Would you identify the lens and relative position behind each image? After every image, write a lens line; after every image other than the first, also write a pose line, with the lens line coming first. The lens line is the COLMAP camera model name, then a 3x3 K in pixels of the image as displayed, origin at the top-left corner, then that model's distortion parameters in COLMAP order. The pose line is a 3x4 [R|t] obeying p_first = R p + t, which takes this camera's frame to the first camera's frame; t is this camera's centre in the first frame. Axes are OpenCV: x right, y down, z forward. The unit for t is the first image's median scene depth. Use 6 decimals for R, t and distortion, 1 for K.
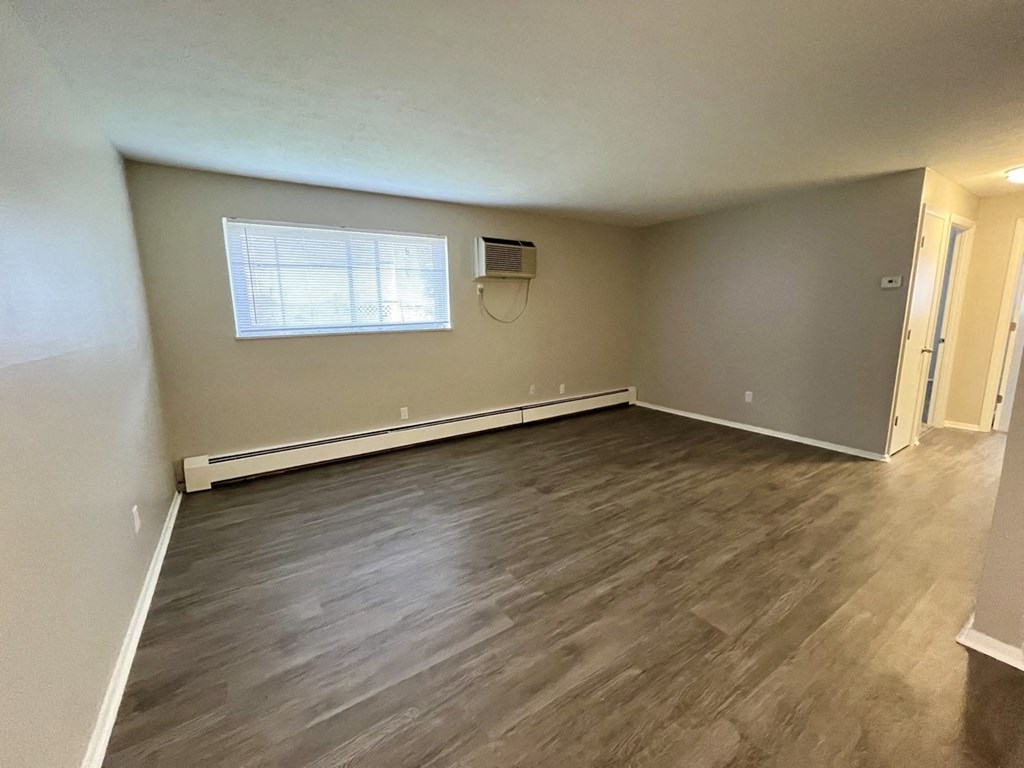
lens RADIAL K [[413.3, 0, 508.0], [0, 413.3, 380.4], [0, 0, 1]] dist [-0.000906, -0.000047]
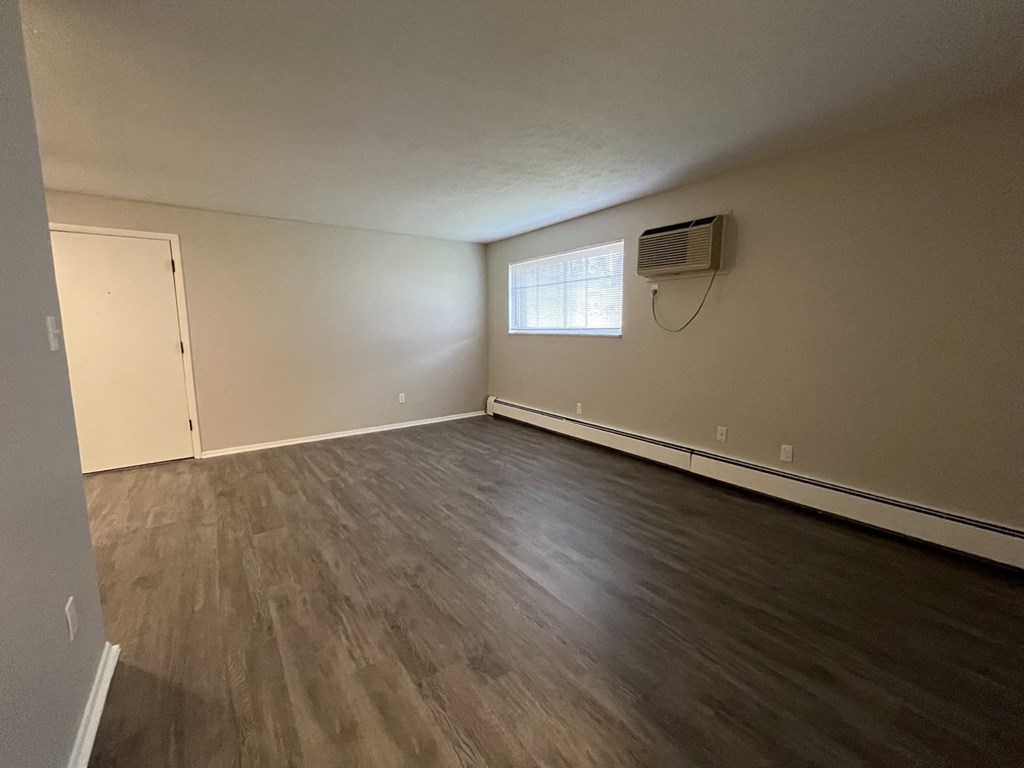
lens RADIAL K [[413.3, 0, 508.0], [0, 413.3, 380.4], [0, 0, 1]] dist [-0.000906, -0.000047]
pose [[0.056082, 0.149284, -0.987203, 1.091963], [-0.161370, 0.977114, 0.138591, -0.156147], [0.985299, 0.151533, 0.078889, 0.941124]]
